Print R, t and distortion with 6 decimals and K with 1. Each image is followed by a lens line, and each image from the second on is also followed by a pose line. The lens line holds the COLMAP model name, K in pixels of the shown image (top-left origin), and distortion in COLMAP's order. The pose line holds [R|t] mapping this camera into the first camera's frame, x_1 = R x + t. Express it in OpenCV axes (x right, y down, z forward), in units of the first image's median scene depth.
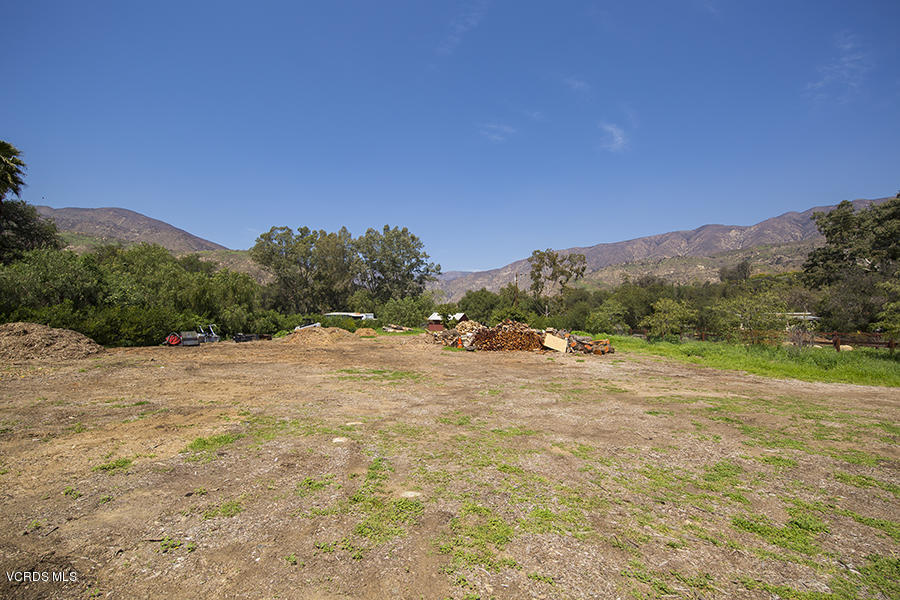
lens RADIAL K [[380.5, 0, 458.7], [0, 380.5, 302.1], [0, 0, 1]] dist [-0.001006, -0.000494]
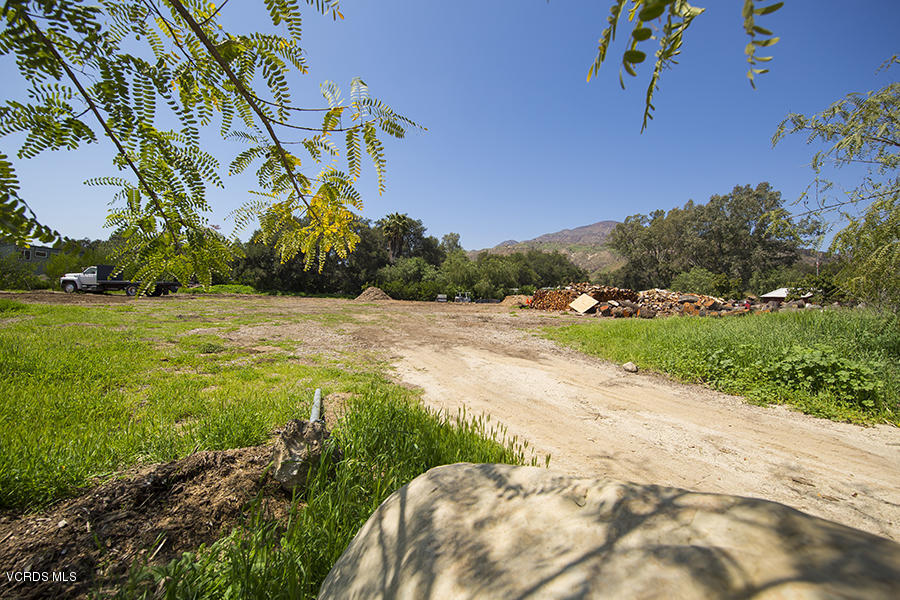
lens RADIAL K [[343.6, 0, 453.5], [0, 343.6, 294.5], [0, 0, 1]] dist [0.000608, -0.000131]
pose [[0.402615, -0.005300, -0.915354, 0.332646], [0.019639, 0.999803, 0.002849, 0.029577], [0.915159, -0.019124, 0.402640, 0.149706]]
